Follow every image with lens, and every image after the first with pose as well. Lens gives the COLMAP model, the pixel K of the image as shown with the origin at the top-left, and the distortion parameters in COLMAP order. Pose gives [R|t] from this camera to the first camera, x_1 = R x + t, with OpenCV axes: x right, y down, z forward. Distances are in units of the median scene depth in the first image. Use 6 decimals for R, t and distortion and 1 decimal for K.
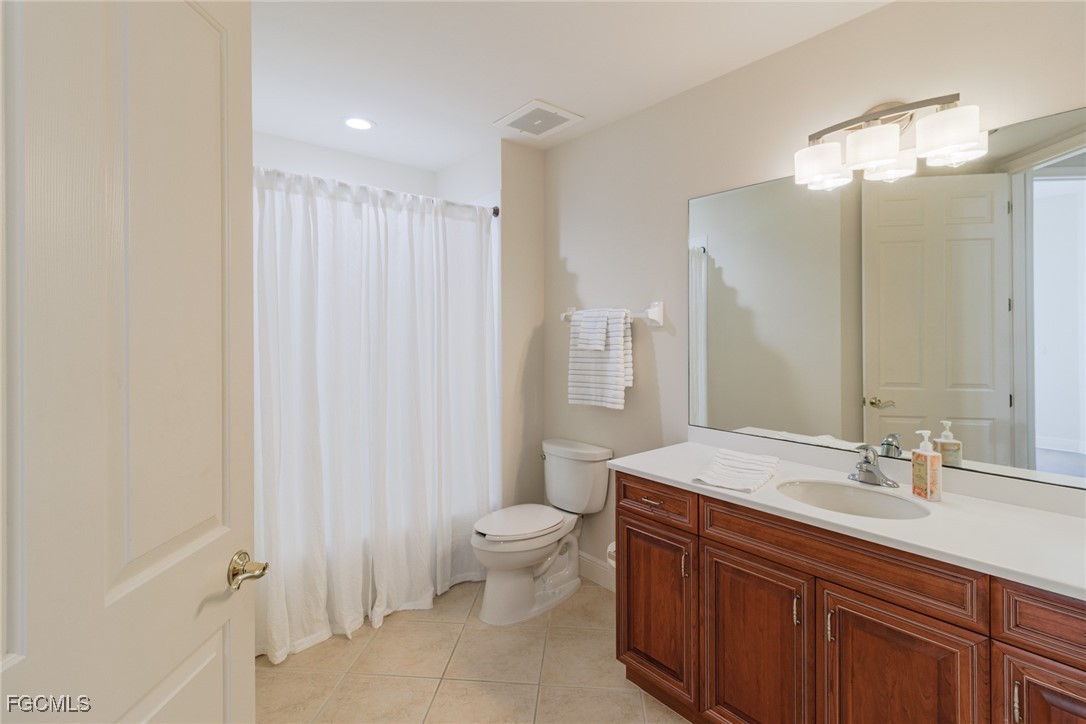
lens RADIAL K [[508.6, 0, 548.0], [0, 508.6, 332.2], [0, 0, 1]] dist [-0.002080, -0.000405]
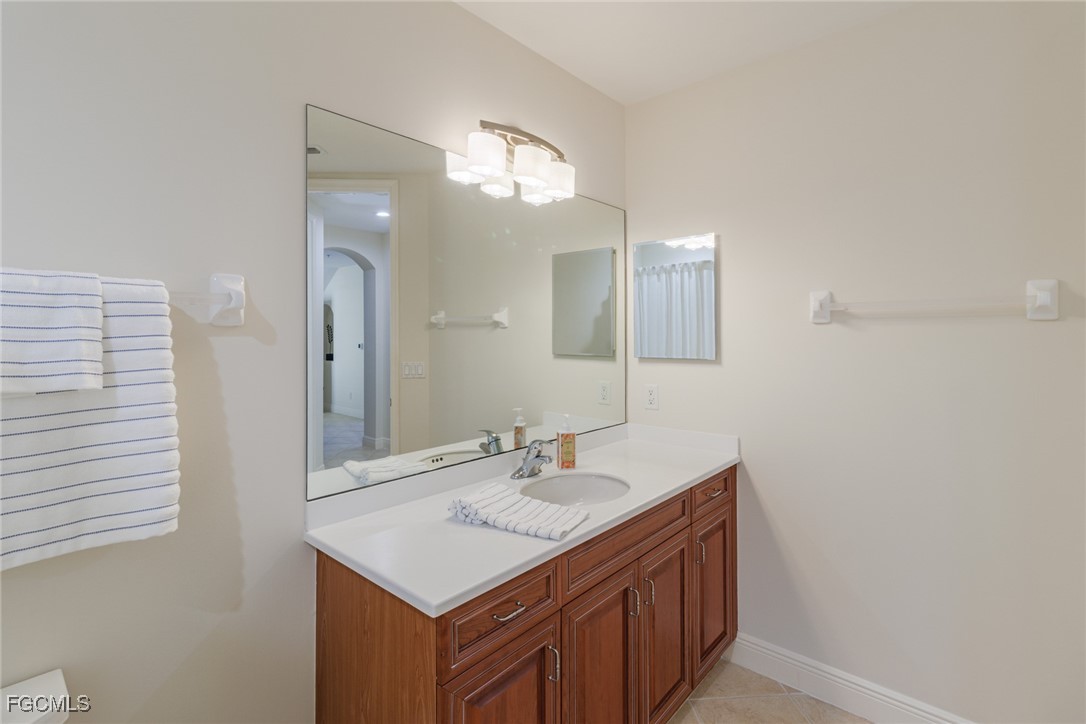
lens RADIAL K [[508.6, 0, 548.0], [0, 508.6, 332.2], [0, 0, 1]] dist [-0.002080, -0.000405]
pose [[-0.145429, -0.002191, 0.989366, -0.292009], [-0.000843, 0.999997, 0.002091, -0.005337], [-0.989368, -0.000530, -0.145430, 0.752264]]
